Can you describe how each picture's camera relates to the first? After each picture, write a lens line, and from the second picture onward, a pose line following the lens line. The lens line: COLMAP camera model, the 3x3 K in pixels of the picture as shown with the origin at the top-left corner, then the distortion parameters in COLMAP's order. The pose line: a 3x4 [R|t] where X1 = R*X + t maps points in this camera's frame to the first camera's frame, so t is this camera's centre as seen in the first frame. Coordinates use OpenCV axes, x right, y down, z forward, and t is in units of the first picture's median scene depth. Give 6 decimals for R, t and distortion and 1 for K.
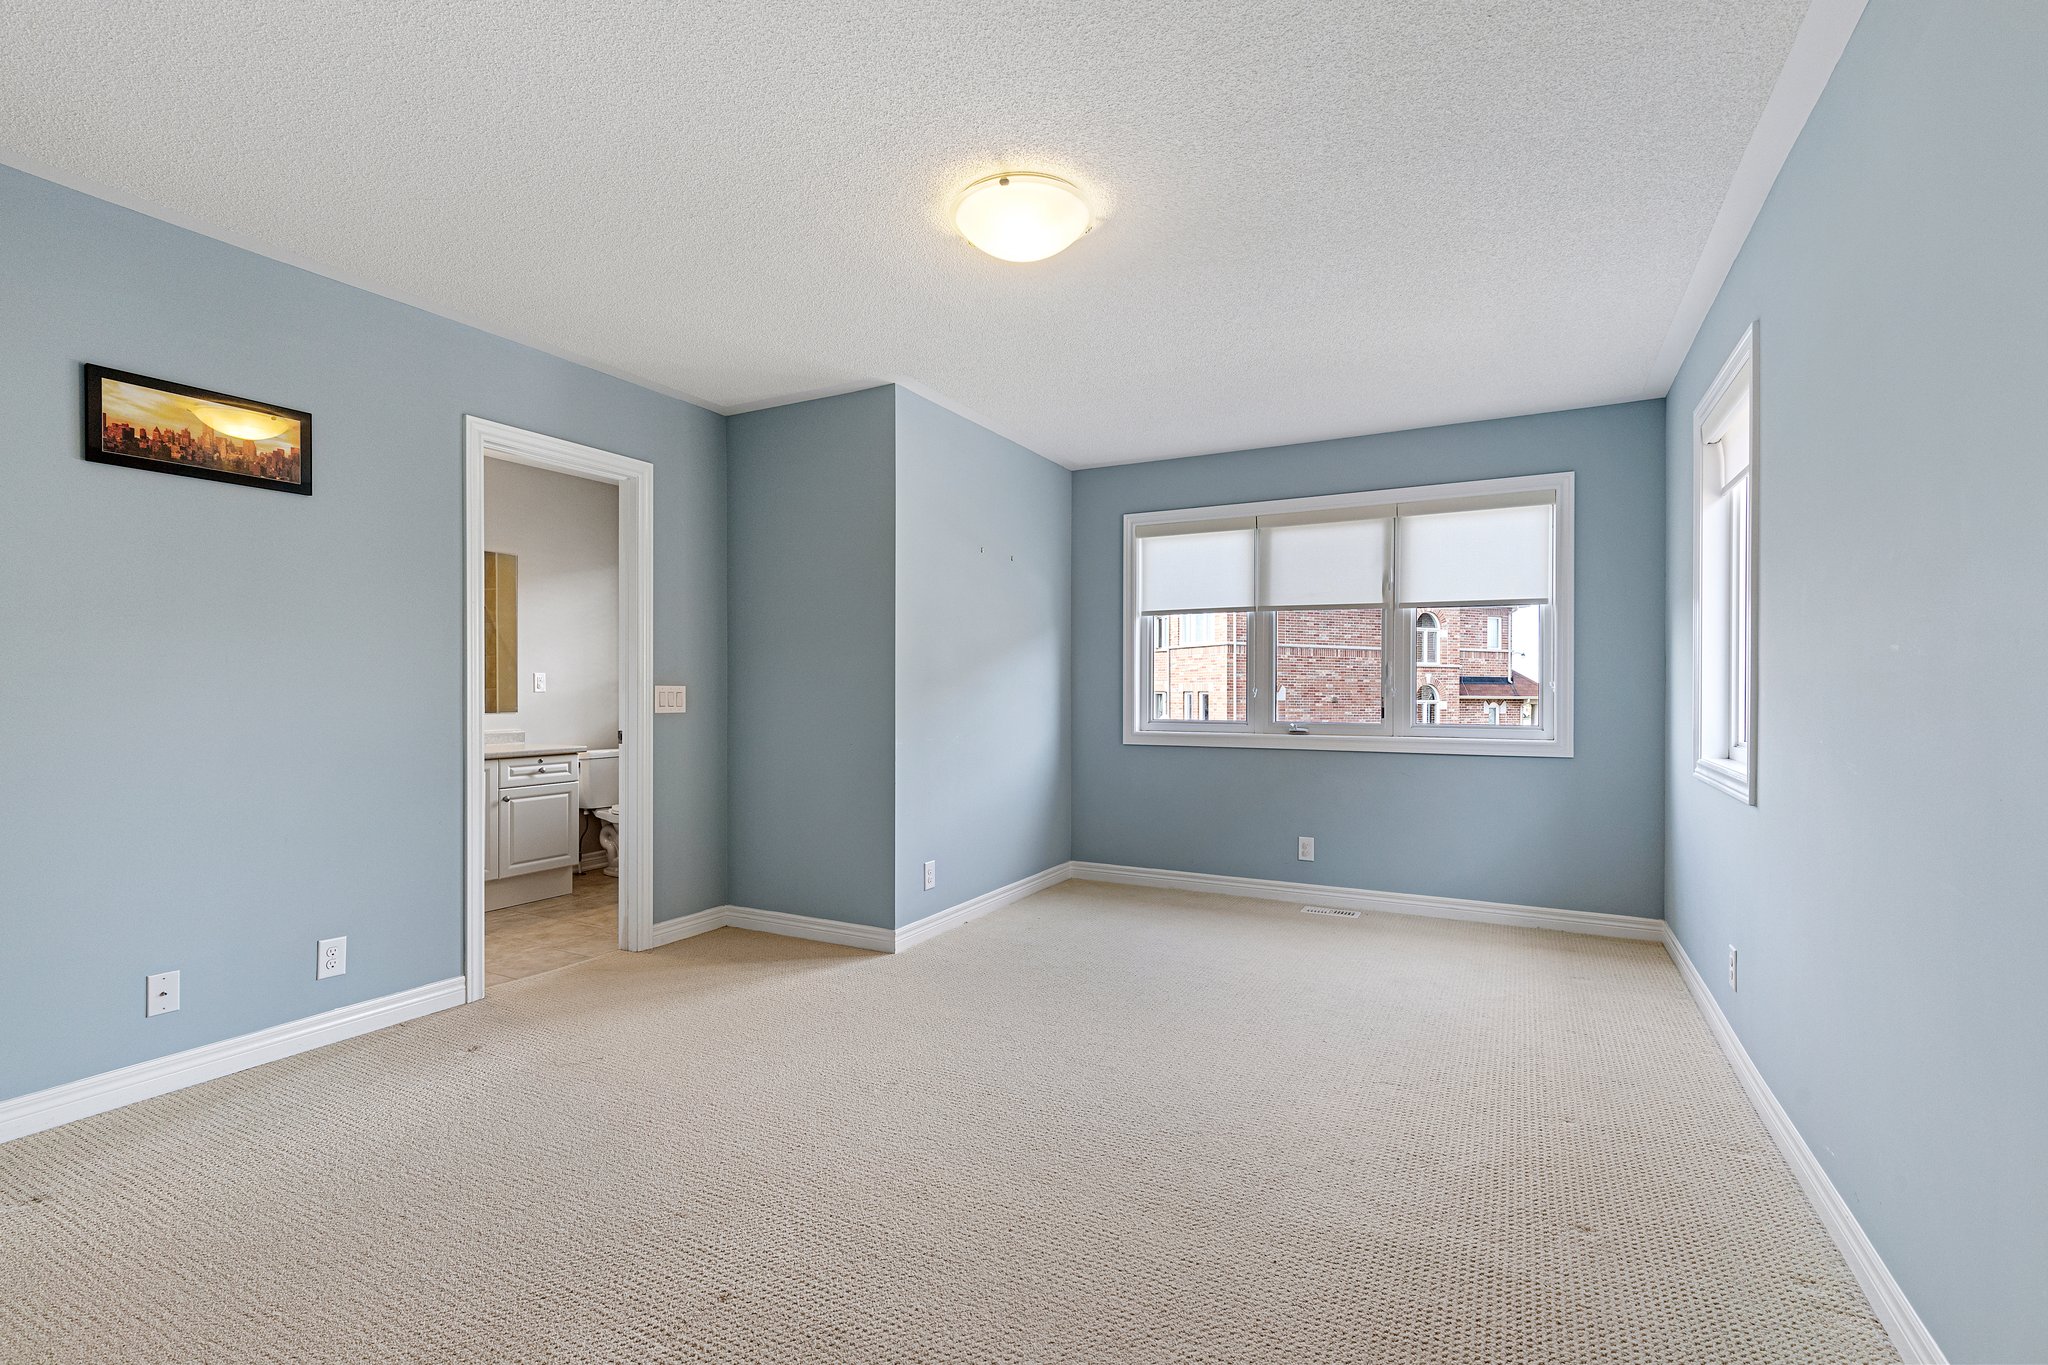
lens RADIAL K [[913.1, 0, 1020.8], [0, 913.1, 691.6], [0, 0, 1]] dist [0.000346, -0.000186]
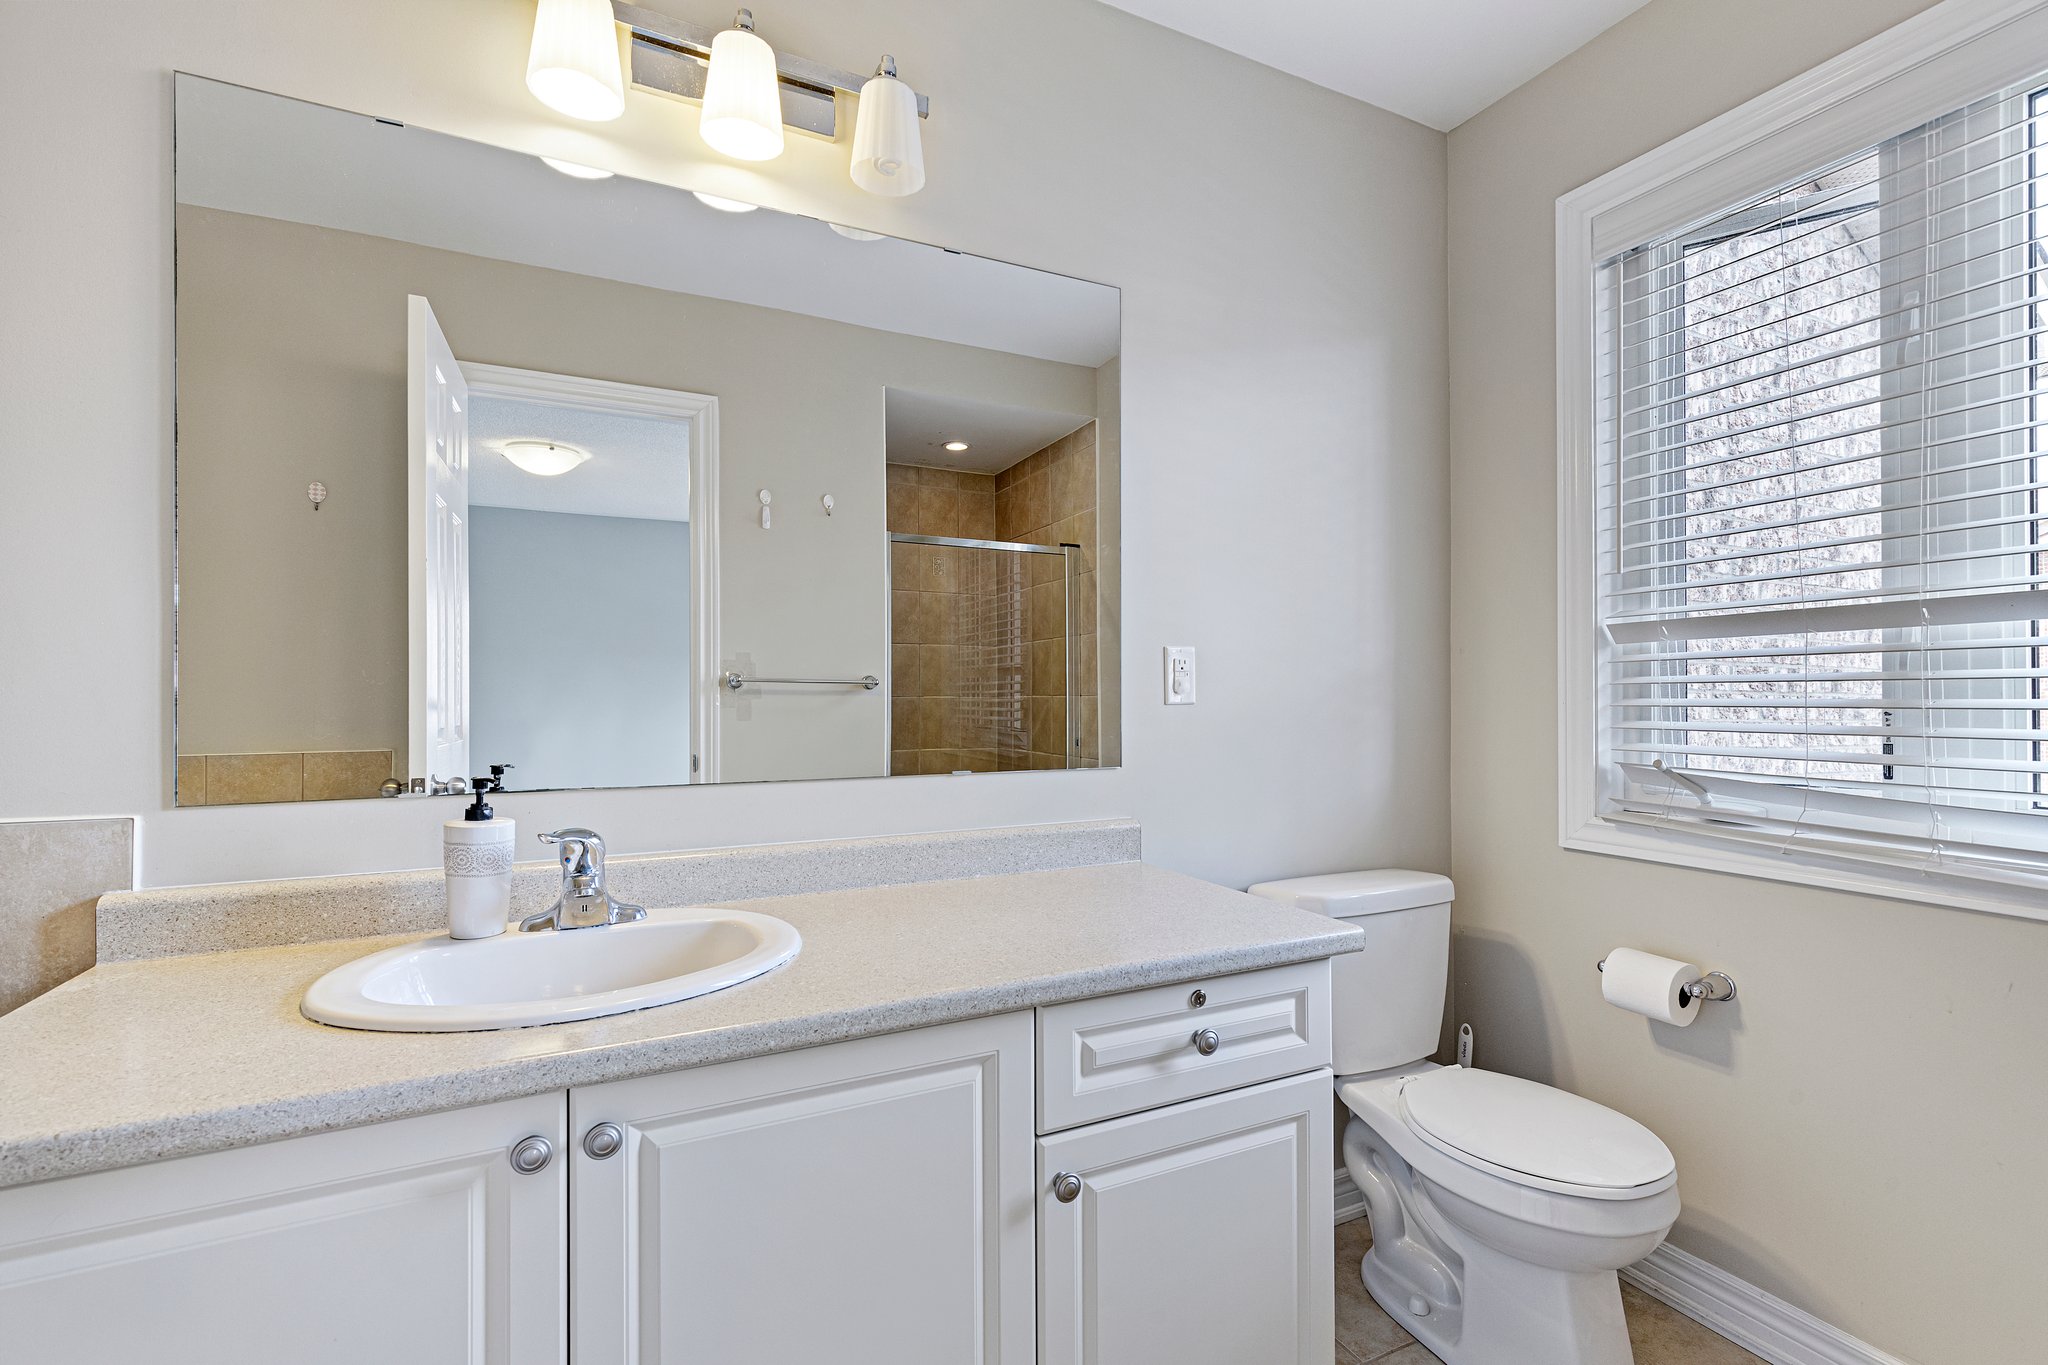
lens RADIAL K [[913.1, 0, 1020.8], [0, 913.1, 691.6], [0, 0, 1]] dist [0.000346, -0.000186]
pose [[0.806859, -0.010018, -0.590659, -0.437469], [0.004391, 0.999930, -0.010961, -0.001061], [0.590727, 0.006250, 0.806847, 0.809632]]
